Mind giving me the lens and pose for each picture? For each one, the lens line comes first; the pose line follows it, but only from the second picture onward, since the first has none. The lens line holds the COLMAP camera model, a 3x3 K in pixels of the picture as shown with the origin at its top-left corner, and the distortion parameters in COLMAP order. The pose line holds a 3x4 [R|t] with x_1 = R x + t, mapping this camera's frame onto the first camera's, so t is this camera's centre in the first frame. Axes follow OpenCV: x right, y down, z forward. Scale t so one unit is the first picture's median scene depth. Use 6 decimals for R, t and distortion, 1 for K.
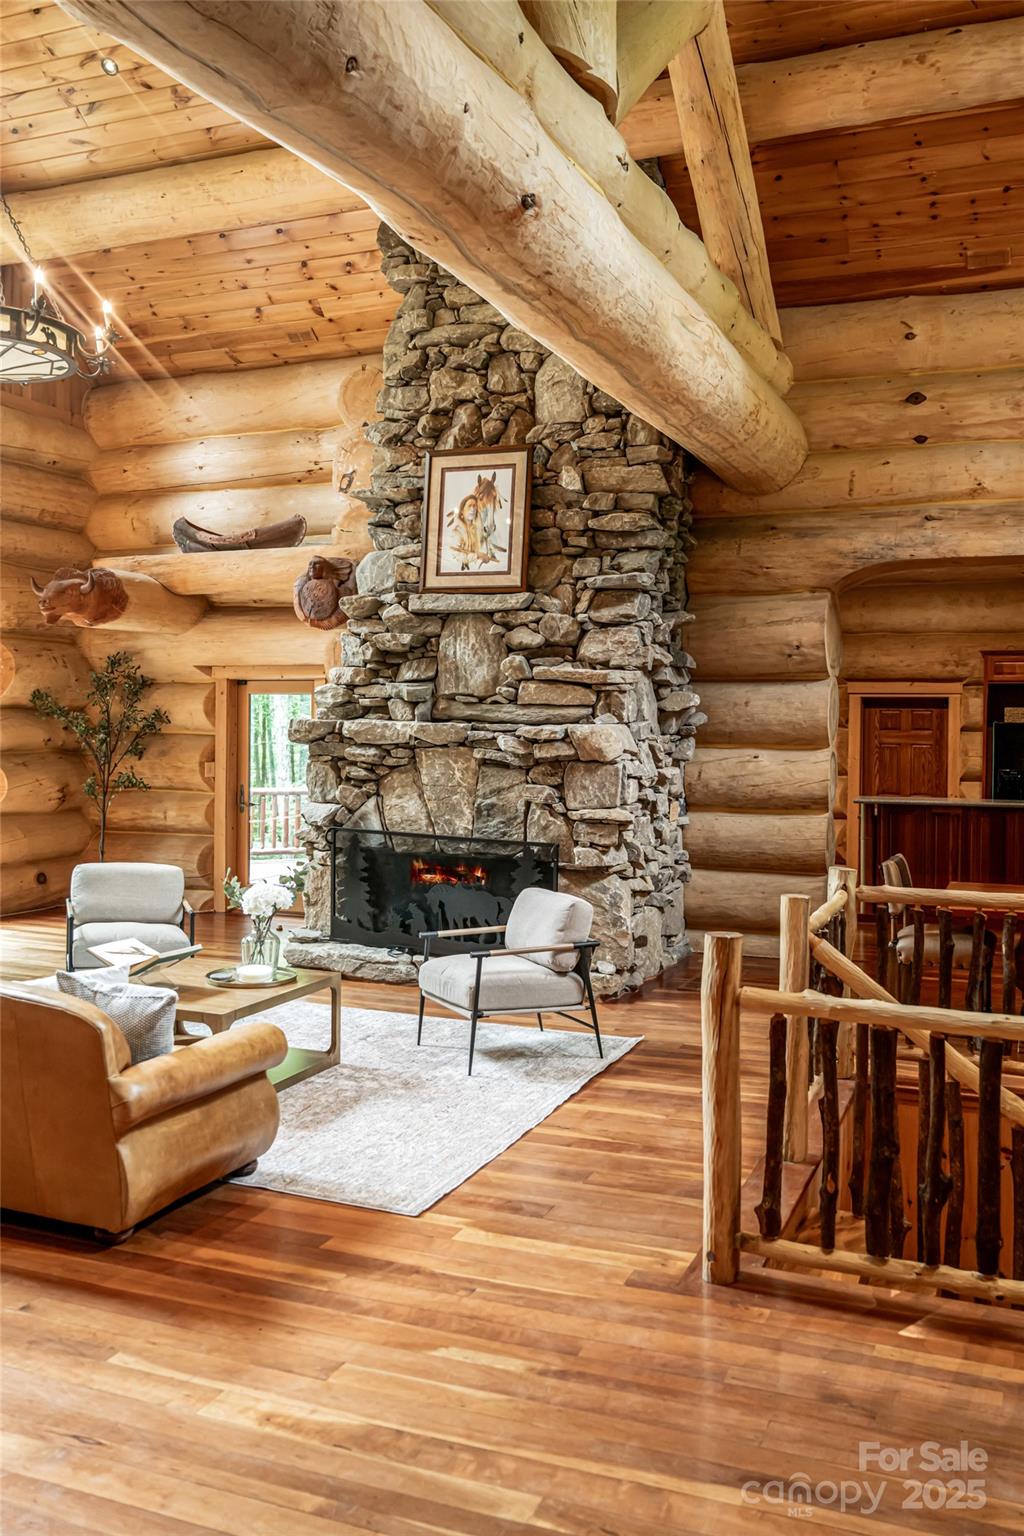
lens RADIAL K [[1332.2, 0, 478.5], [0, 1332.2, 734.6], [0, 0, 1]] dist [0.012791, 0.000814]
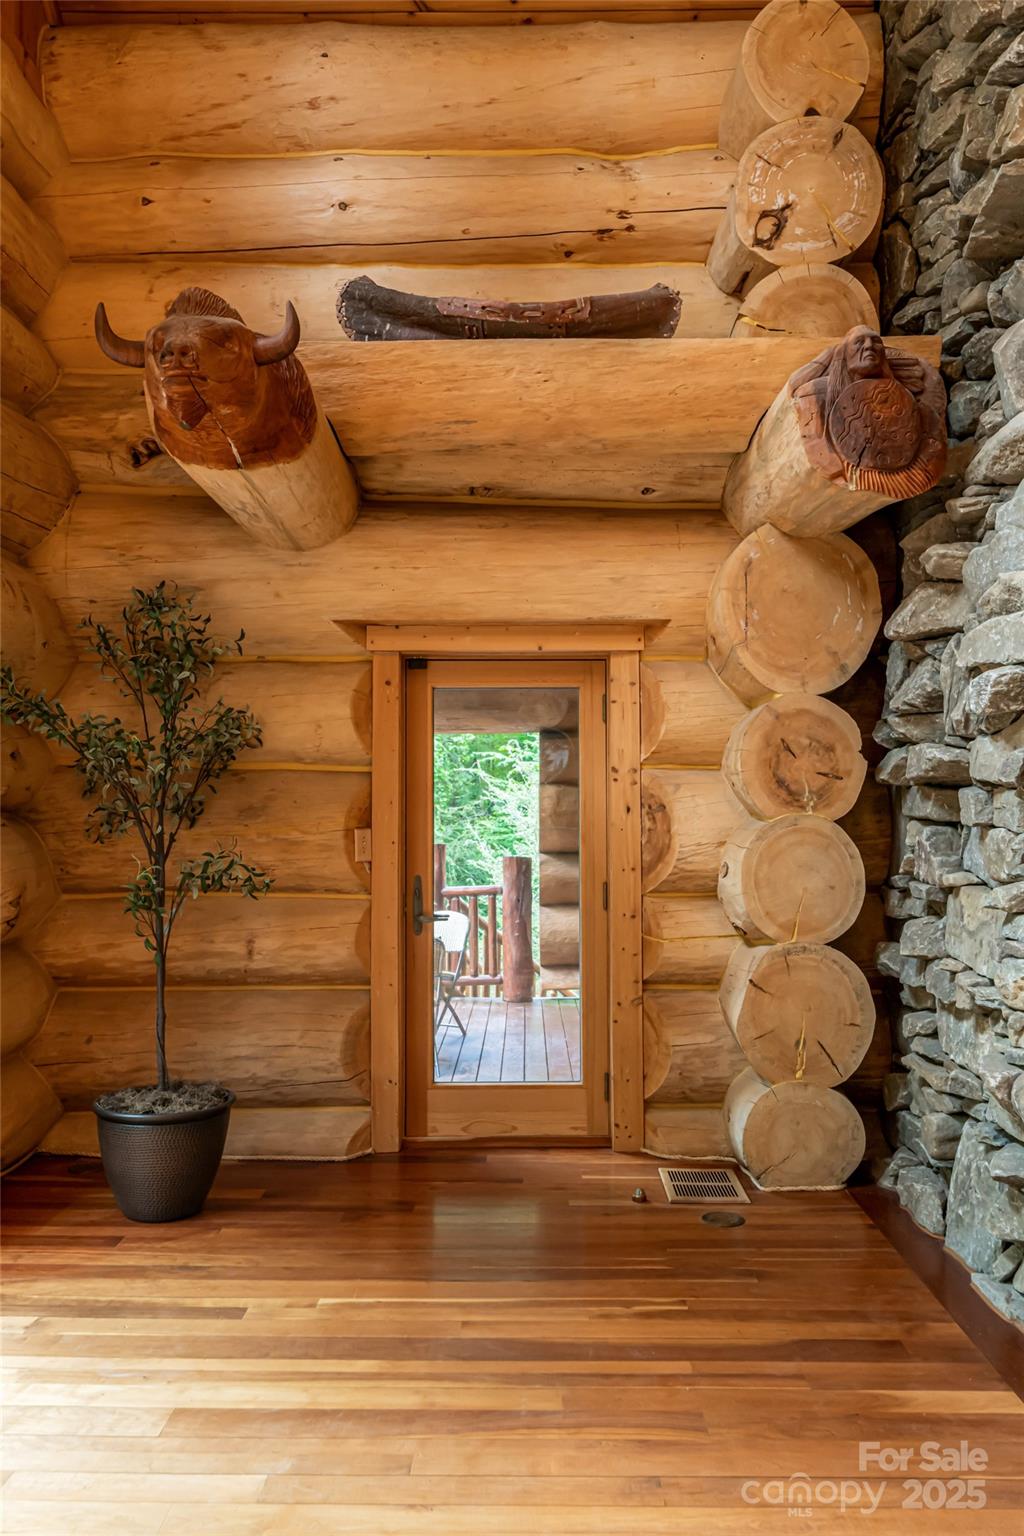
lens RADIAL K [[1192.1, 0, 505.4], [0, 1192.1, 772.3], [0, 0, 1]] dist [-0.009792, 0.003497]
pose [[0.919499, 0.002872, 0.393082, -0.412602], [0.014685, 0.999024, -0.041650, 0.024537], [-0.392818, 0.044070, 0.918560, 0.770426]]
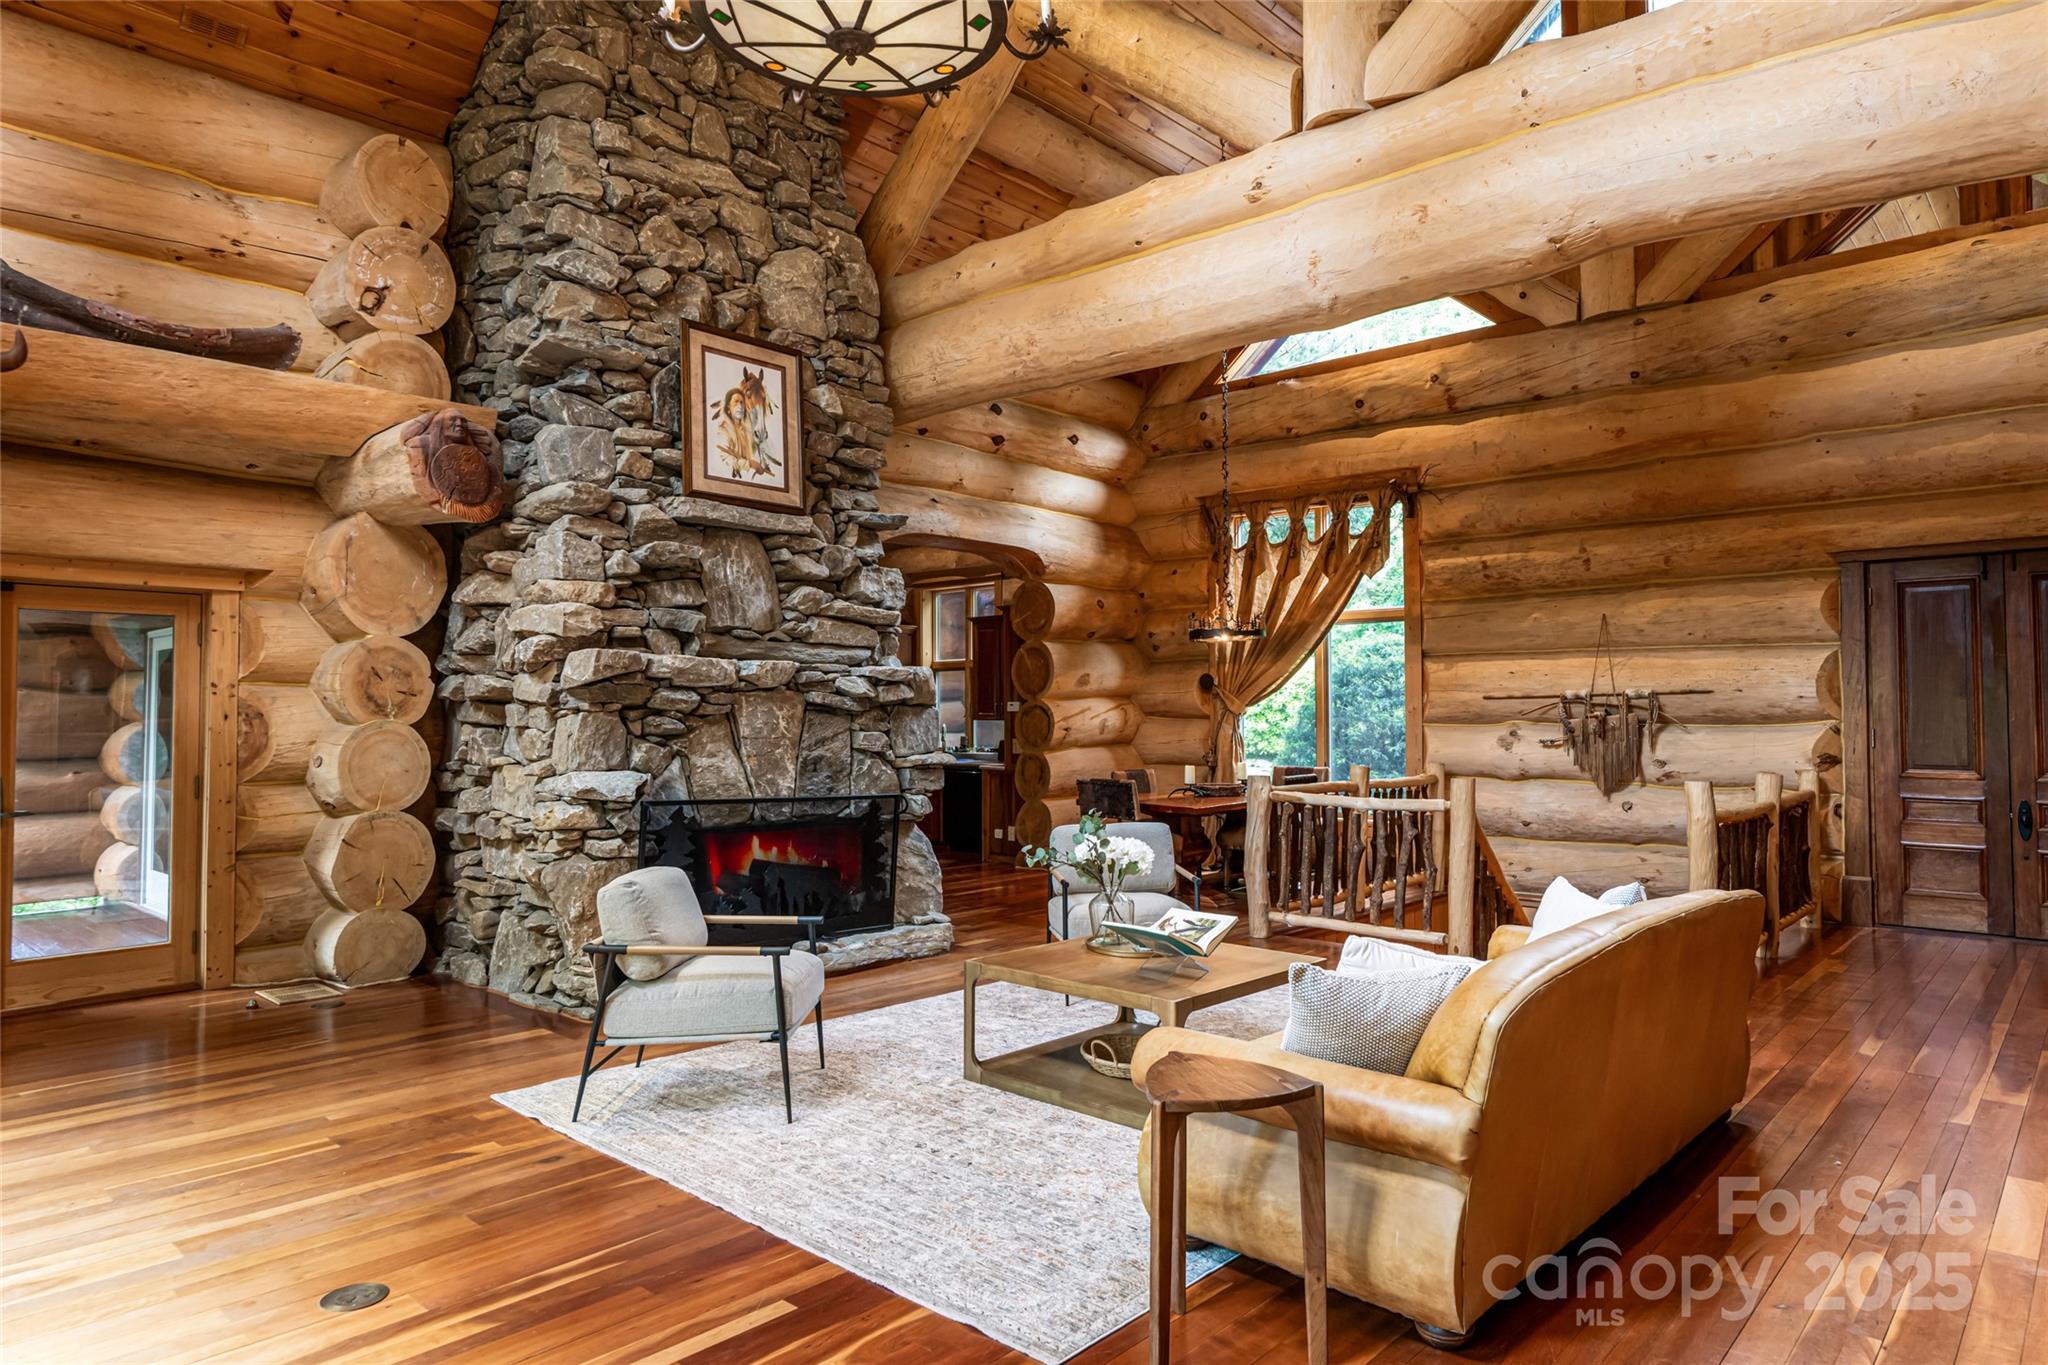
lens RADIAL K [[1266.2, 0, 1042.2], [0, 1266.2, 668.9], [0, 0, 1]] dist [0.016011, -0.002193]
pose [[0.321130, 0.023840, 0.946735, -0.688397], [0.015605, 0.999414, -0.030460, 0.021723], [-0.946906, 0.024556, 0.320570, 0.571101]]
